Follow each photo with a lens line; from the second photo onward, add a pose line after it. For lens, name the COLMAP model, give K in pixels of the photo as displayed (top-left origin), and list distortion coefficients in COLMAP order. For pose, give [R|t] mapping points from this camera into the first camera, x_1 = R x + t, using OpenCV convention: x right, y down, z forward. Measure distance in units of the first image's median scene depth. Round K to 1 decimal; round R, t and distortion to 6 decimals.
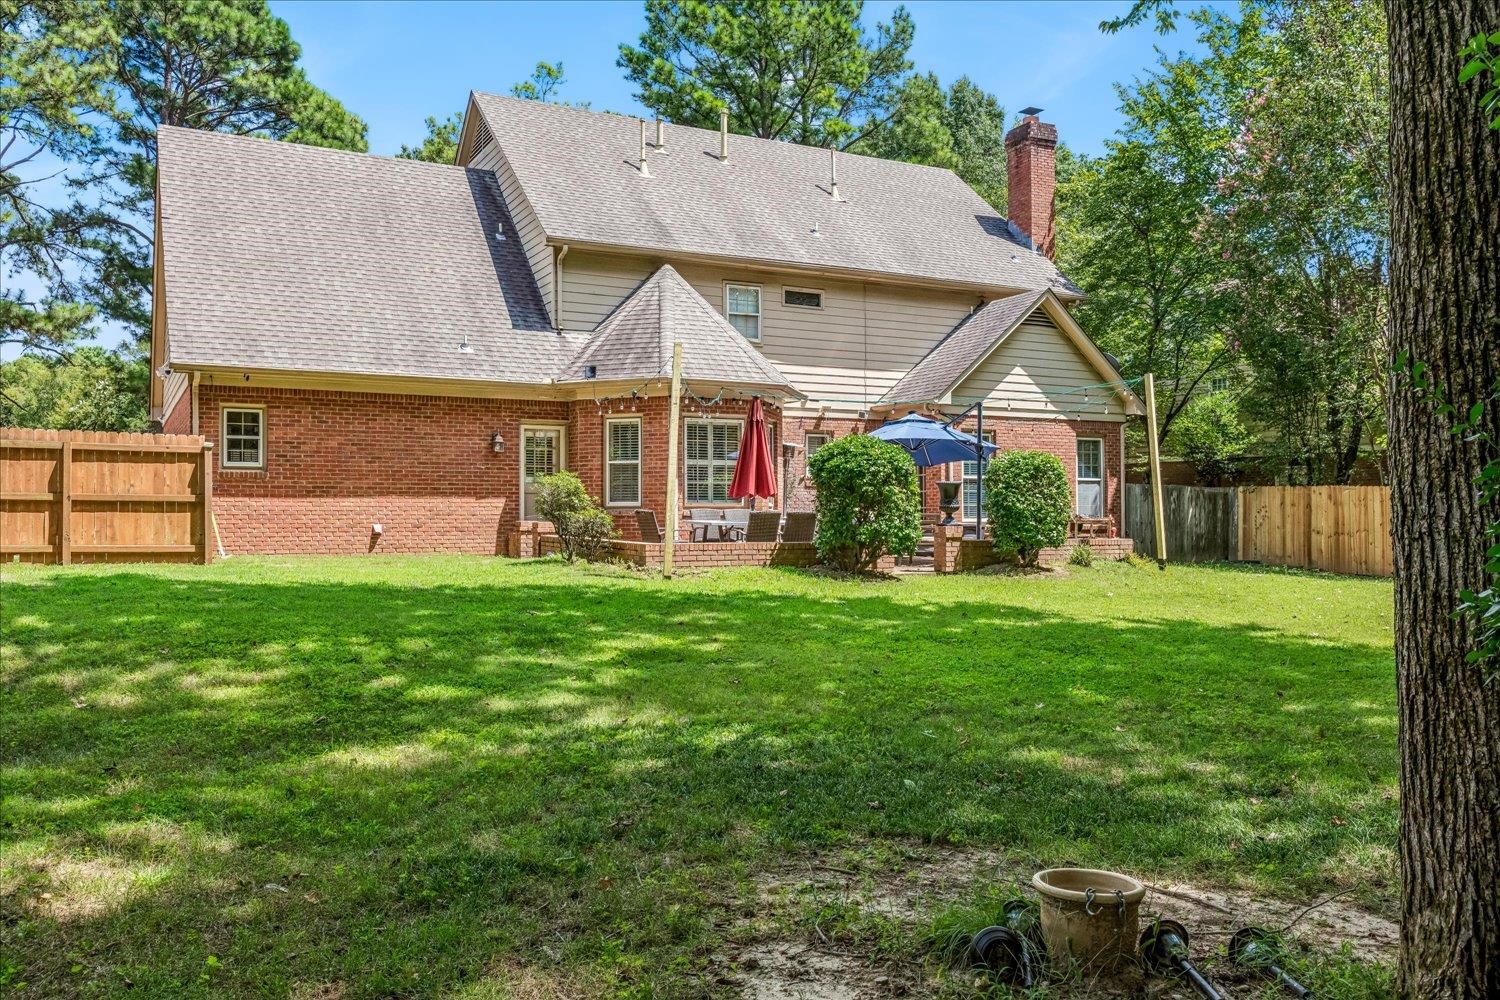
lens RADIAL K [[1028.5, 0, 744.9], [0, 1028.5, 499.4], [0, 0, 1]] dist [0.008003, 0.003406]
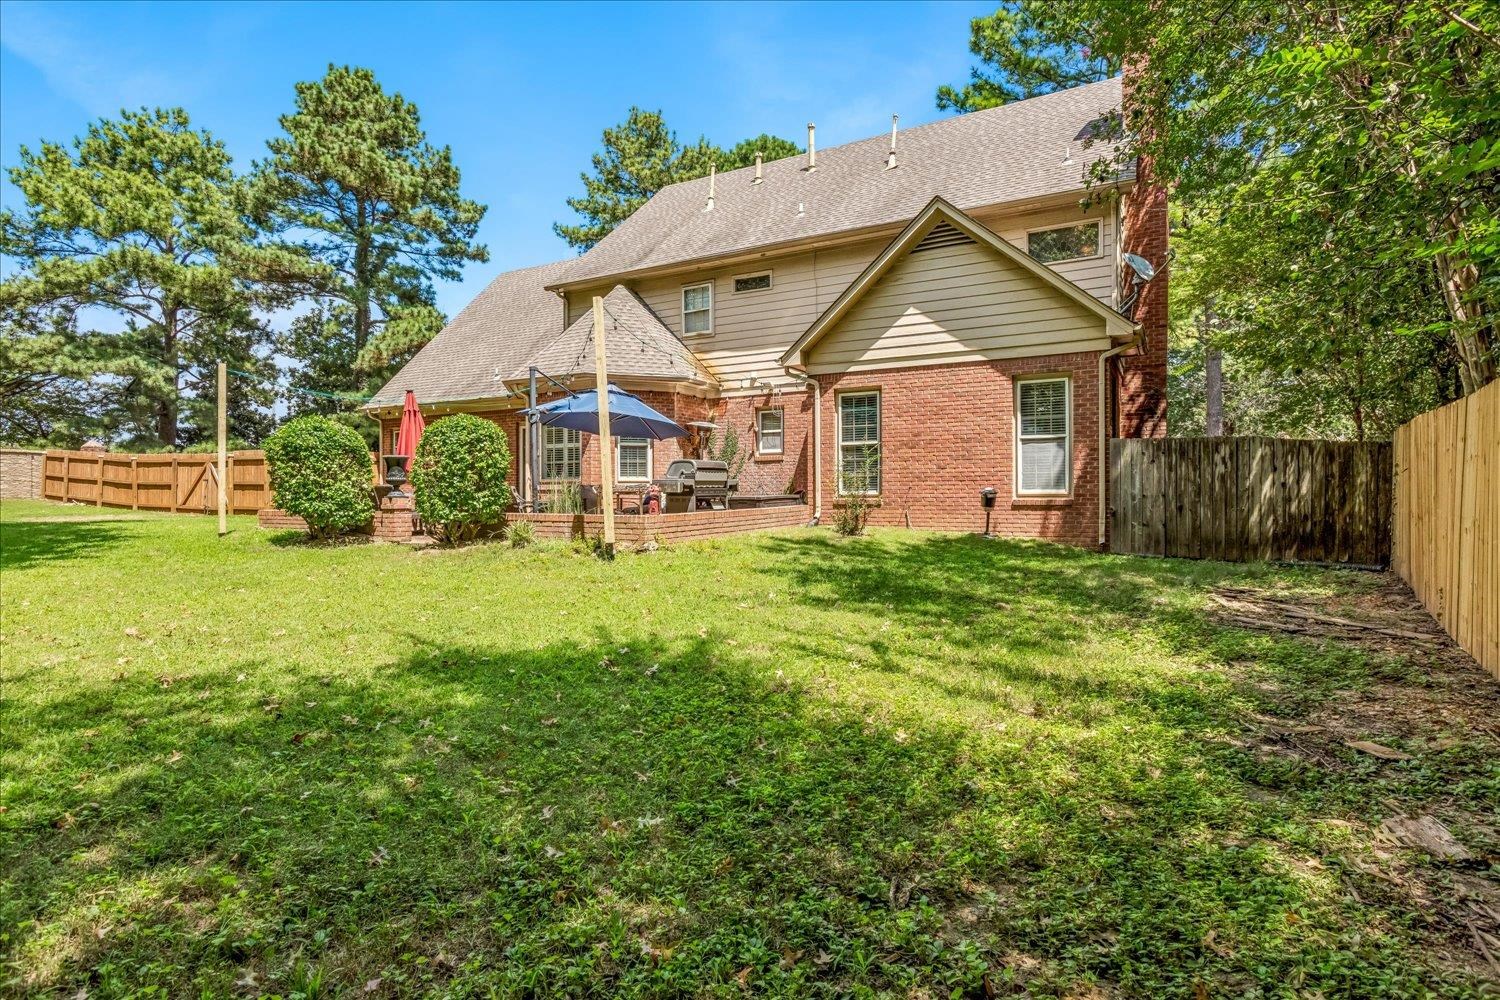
lens RADIAL K [[683.8, 0, 756.1], [0, 683.8, 498.8], [0, 0, 1]] dist [-0.012348, -0.000023]
pose [[0.640188, 0.003963, -0.768208, 0.620848], [0.017360, 0.999657, 0.019623, 0.012760], [0.768022, -0.025898, 0.639900, 0.569584]]
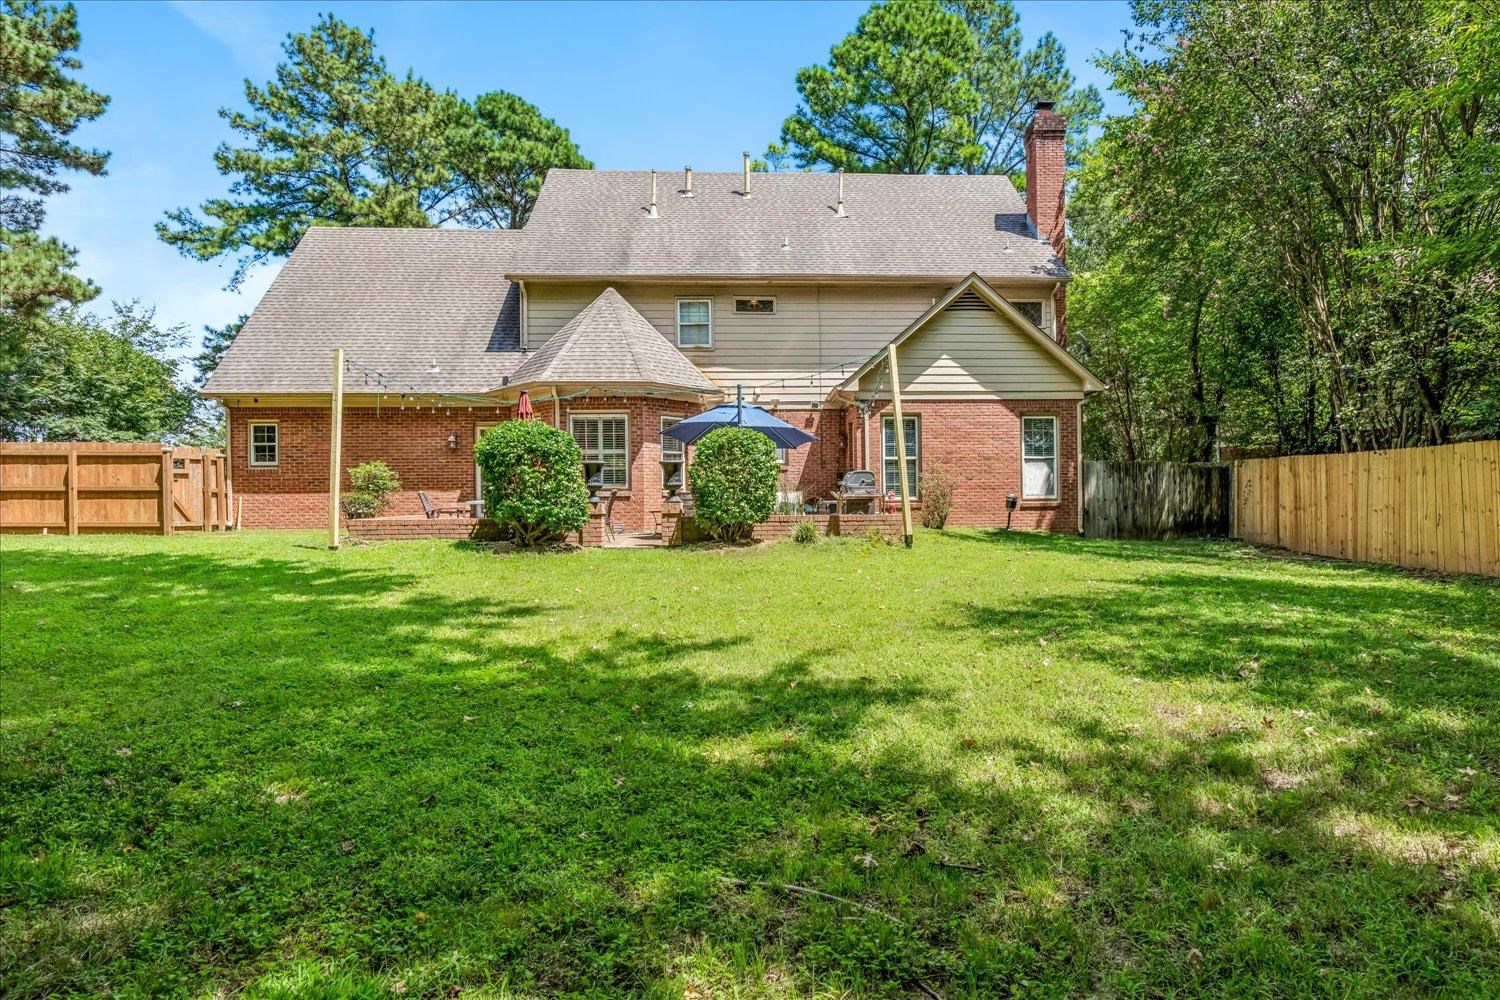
lens RADIAL K [[801.3, 0, 740.4], [0, 801.3, 504.3], [0, 0, 1]] dist [-0.000201, 0.001117]
pose [[0.933702, -0.008503, -0.357950, 0.371308], [0.015944, 0.999714, 0.017841, 0.008680], [0.357696, -0.022366, 0.933570, 0.167232]]
